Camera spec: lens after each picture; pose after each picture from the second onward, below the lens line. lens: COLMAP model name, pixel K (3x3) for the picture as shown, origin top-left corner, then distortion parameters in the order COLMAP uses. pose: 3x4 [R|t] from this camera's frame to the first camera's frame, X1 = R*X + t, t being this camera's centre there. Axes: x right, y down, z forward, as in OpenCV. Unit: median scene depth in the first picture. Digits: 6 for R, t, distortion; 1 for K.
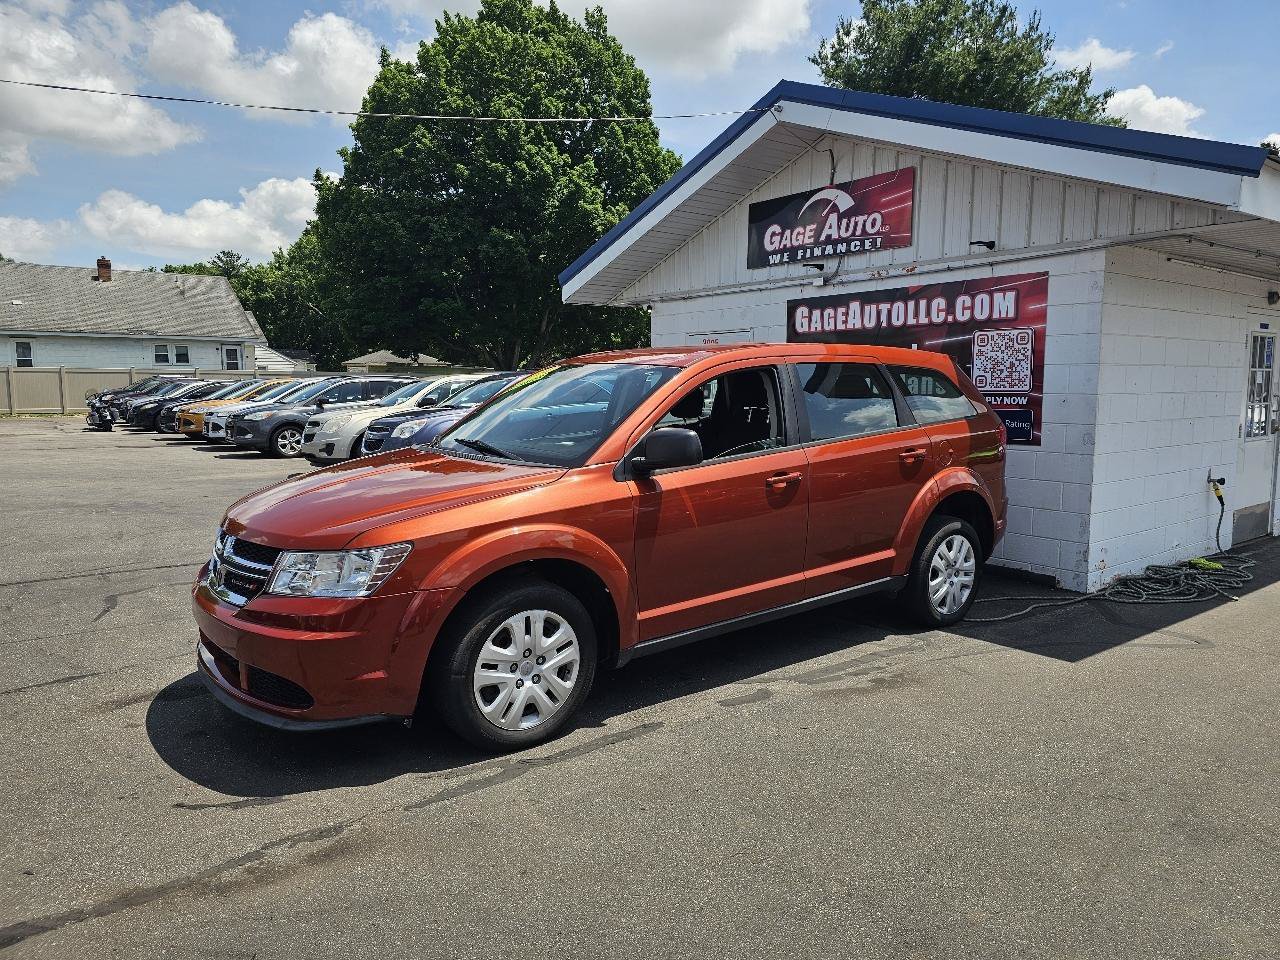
lens RADIAL K [[861.3, 0, 658.4], [0, 861.3, 466.8], [0, 0, 1]] dist [0.069705, -0.058666]
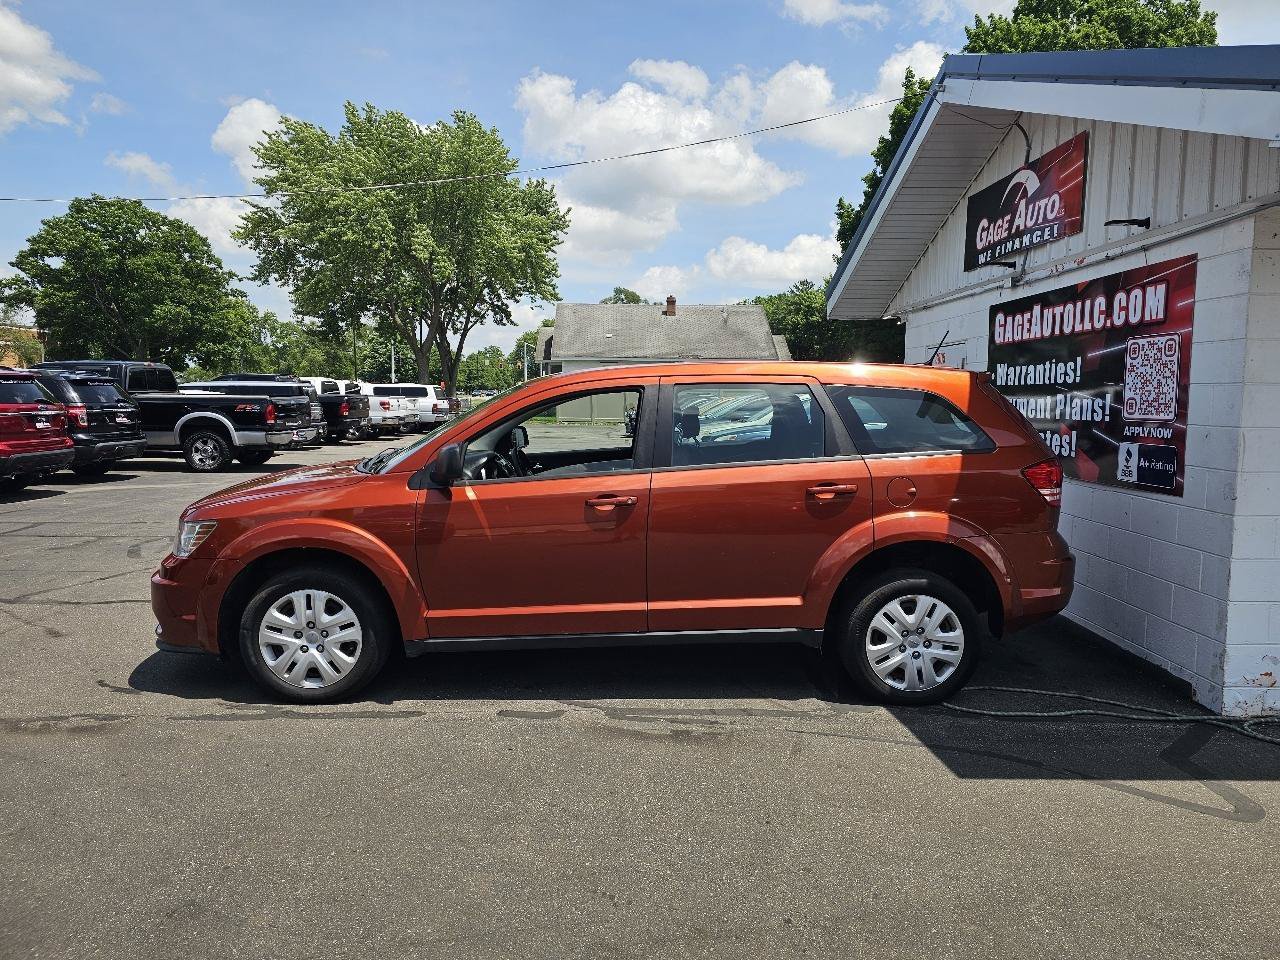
lens RADIAL K [[861.3, 0, 658.4], [0, 861.3, 466.8], [0, 0, 1]] dist [0.069705, -0.058666]
pose [[0.801220, 0.056804, -0.595667, 0.460784], [-0.067157, 0.997731, 0.004814, -0.021028], [0.594589, 0.036147, 0.803217, 0.147862]]
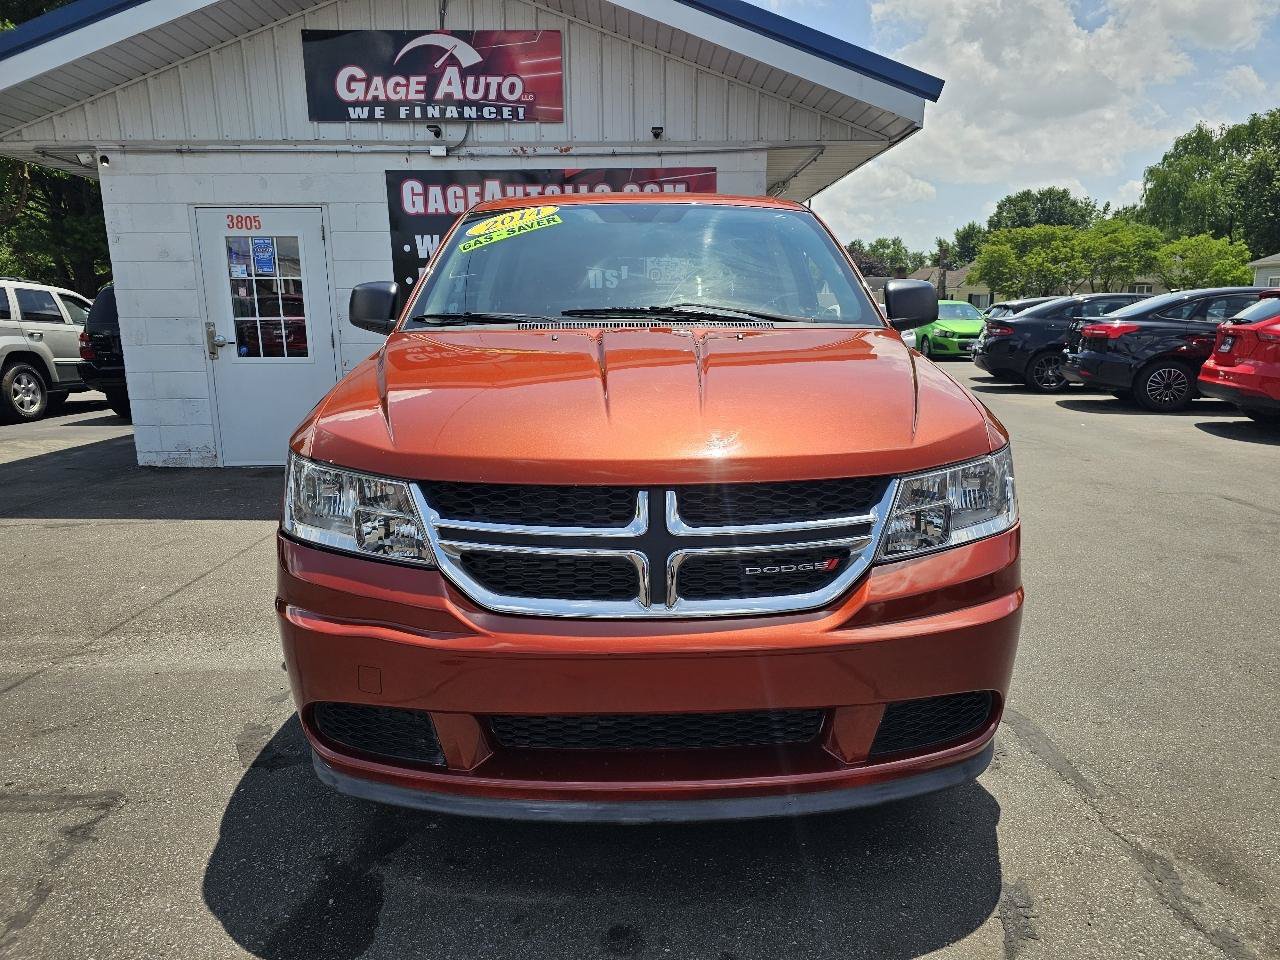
lens RADIAL K [[843.5, 0, 651.6], [0, 843.5, 492.3], [0, 0, 1]] dist [0.050943, -0.046429]
pose [[0.591803, -0.172450, 0.787420, -0.424554], [0.092654, 0.984926, 0.146069, 0.008042], [-0.800740, -0.013487, 0.598860, 0.376963]]
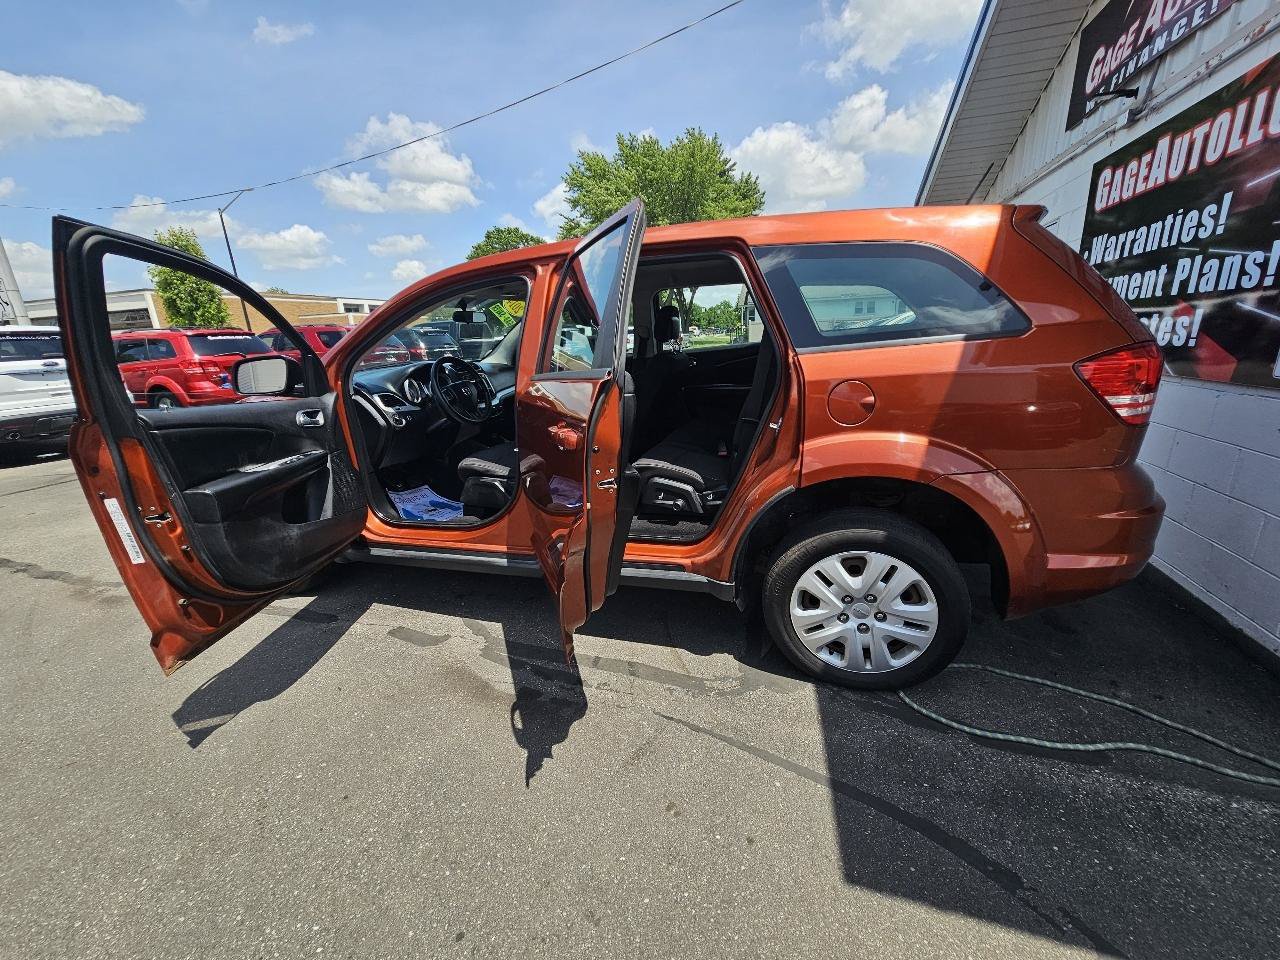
lens RADIAL K [[527.1, 0, 640.0], [0, 527.1, 480.0], [0, 0, 1]] dist [0.004394, -0.000761]
pose [[0.543755, 0.200294, -0.814992, 0.393458], [-0.041177, 0.976301, 0.212464, -0.025331], [0.838233, -0.081970, 0.539116, 0.511869]]
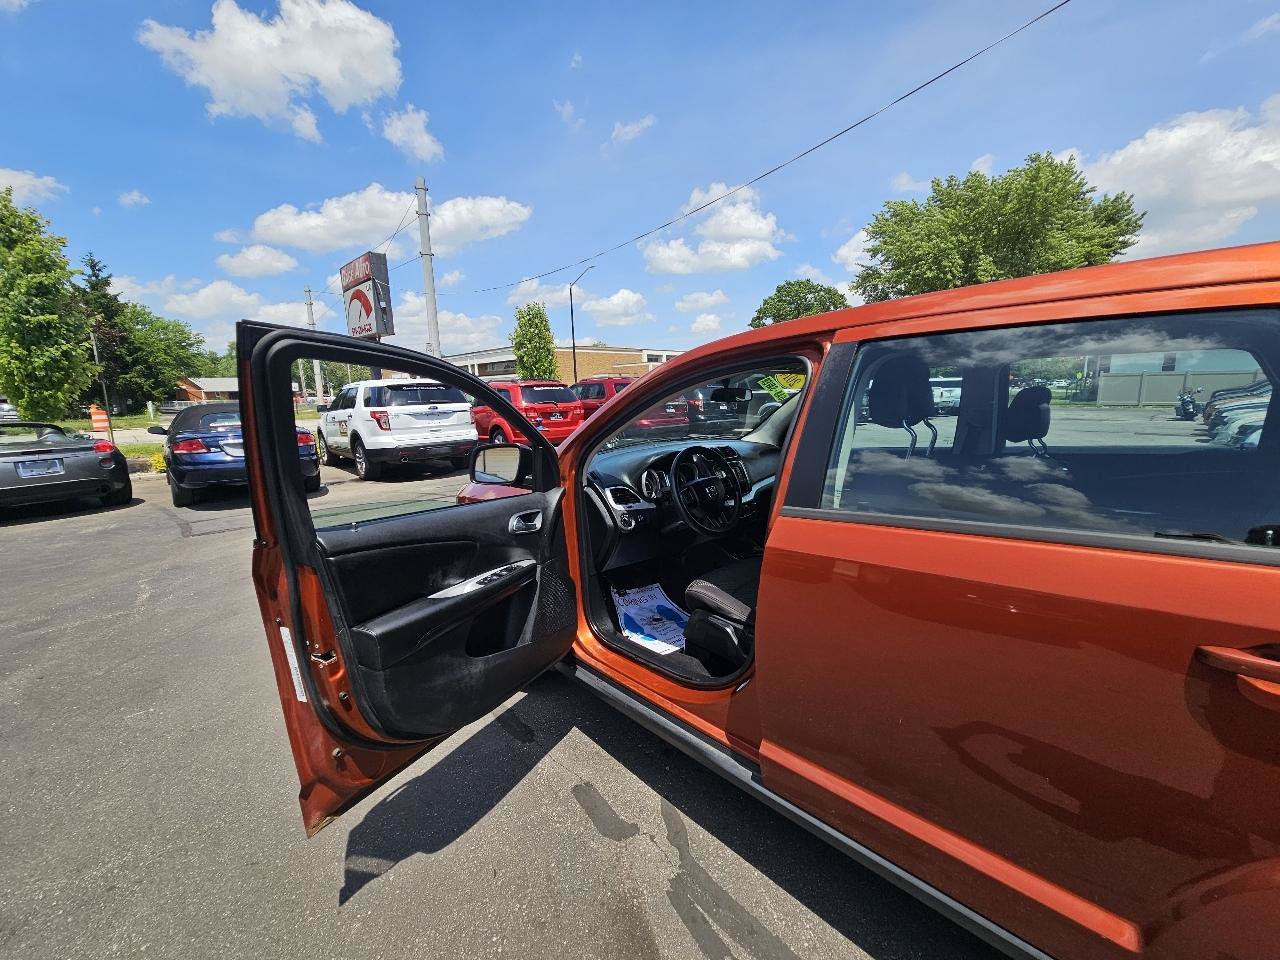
lens RADIAL K [[522.0, 0, 644.3], [0, 522.0, 483.5], [0, 0, 1]] dist [-0.000243, 0.000442]
pose [[0.079459, 0.172950, -0.981720, 0.286981], [-0.078724, 0.982847, 0.166777, -0.054330], [0.993725, 0.064033, 0.091711, 0.553130]]
